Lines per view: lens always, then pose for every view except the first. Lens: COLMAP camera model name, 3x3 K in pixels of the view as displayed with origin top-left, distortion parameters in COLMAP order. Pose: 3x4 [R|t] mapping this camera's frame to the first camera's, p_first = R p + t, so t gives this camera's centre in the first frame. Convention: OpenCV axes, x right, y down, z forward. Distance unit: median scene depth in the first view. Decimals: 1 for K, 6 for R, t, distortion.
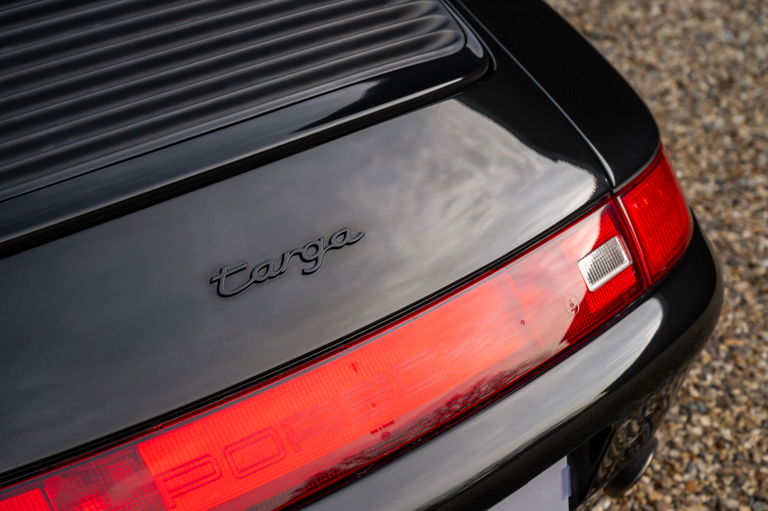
lens RADIAL K [[1545.0, 0, 384.0], [0, 1545.0, 255.5], [0, 0, 1]] dist [0.015319, 0.245256]
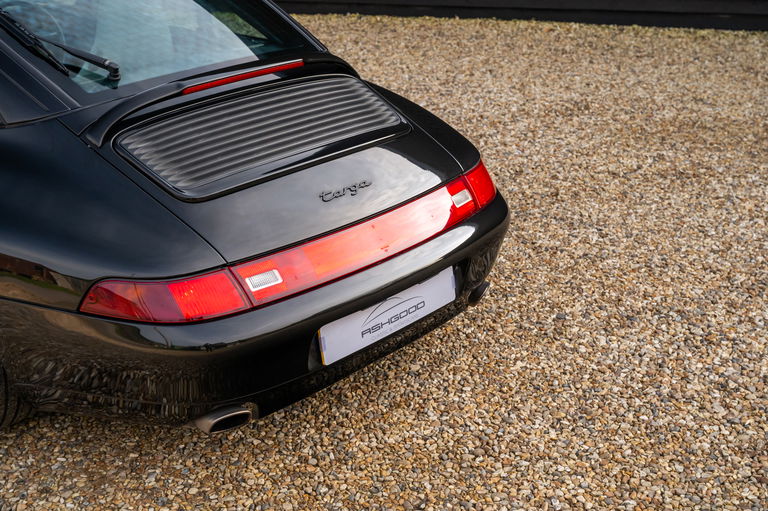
lens RADIAL K [[1039.9, 0, 384.0], [0, 1039.9, 255.5], [0, 0, 1]] dist [0.002764, -0.000673]
pose [[0.995785, -0.064800, 0.064913, -0.073983], [0.071138, 0.992379, -0.100619, 0.186351], [-0.057898, 0.104813, 0.992805, -0.495443]]
